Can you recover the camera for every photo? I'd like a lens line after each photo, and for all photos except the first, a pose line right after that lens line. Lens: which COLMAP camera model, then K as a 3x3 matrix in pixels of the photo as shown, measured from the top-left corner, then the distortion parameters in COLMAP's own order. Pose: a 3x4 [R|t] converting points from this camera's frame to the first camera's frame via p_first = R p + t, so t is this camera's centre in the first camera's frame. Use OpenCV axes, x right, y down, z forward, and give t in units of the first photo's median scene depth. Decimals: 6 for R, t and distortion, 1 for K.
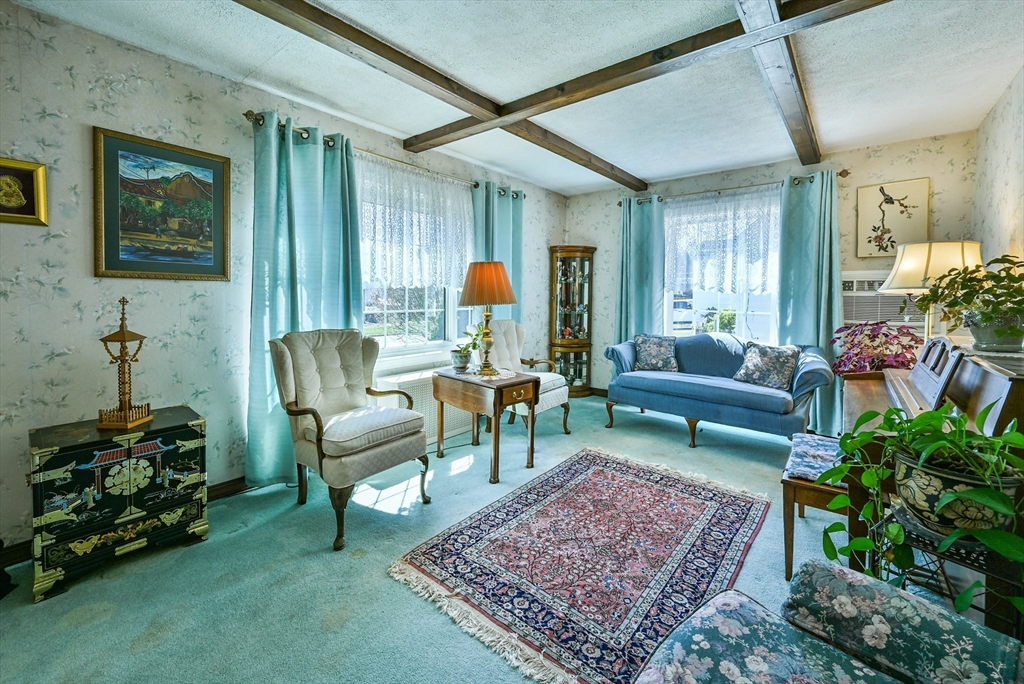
lens RADIAL K [[416.7, 0, 485.6], [0, 416.7, 309.9], [0, 0, 1]] dist [-0.005137, 0.001257]
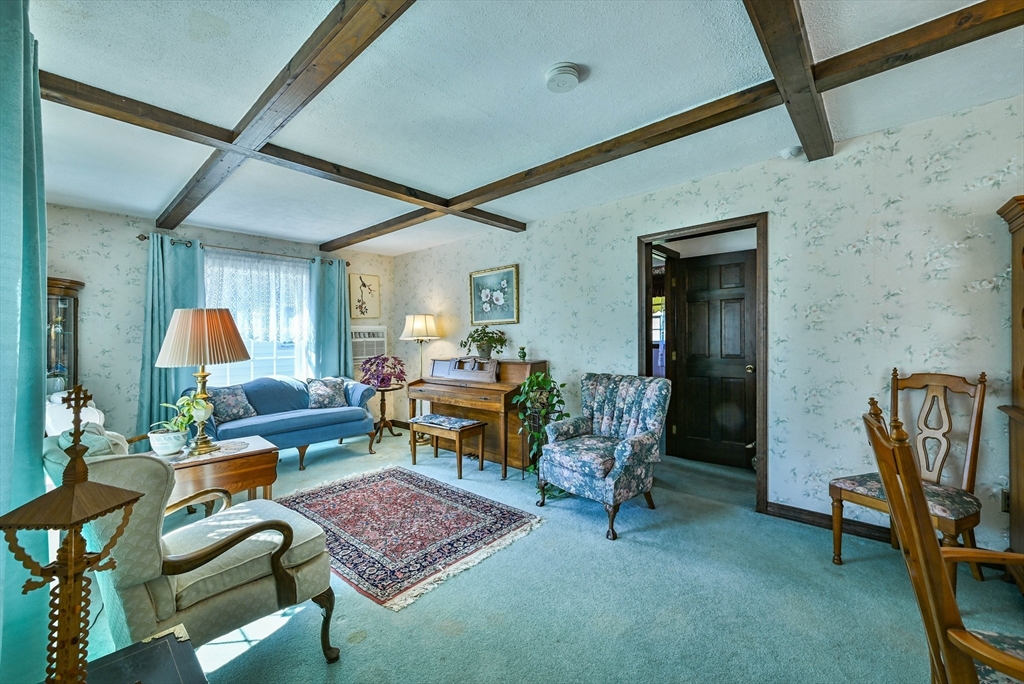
lens RADIAL K [[416.7, 0, 519.1], [0, 416.7, 339.9], [0, 0, 1]] dist [-0.005137, 0.001257]
pose [[-0.007994, -0.017427, 0.999816, -0.875579], [0.056079, 0.998267, 0.017848, -0.038834], [-0.998394, 0.056211, -0.007003, 0.452235]]
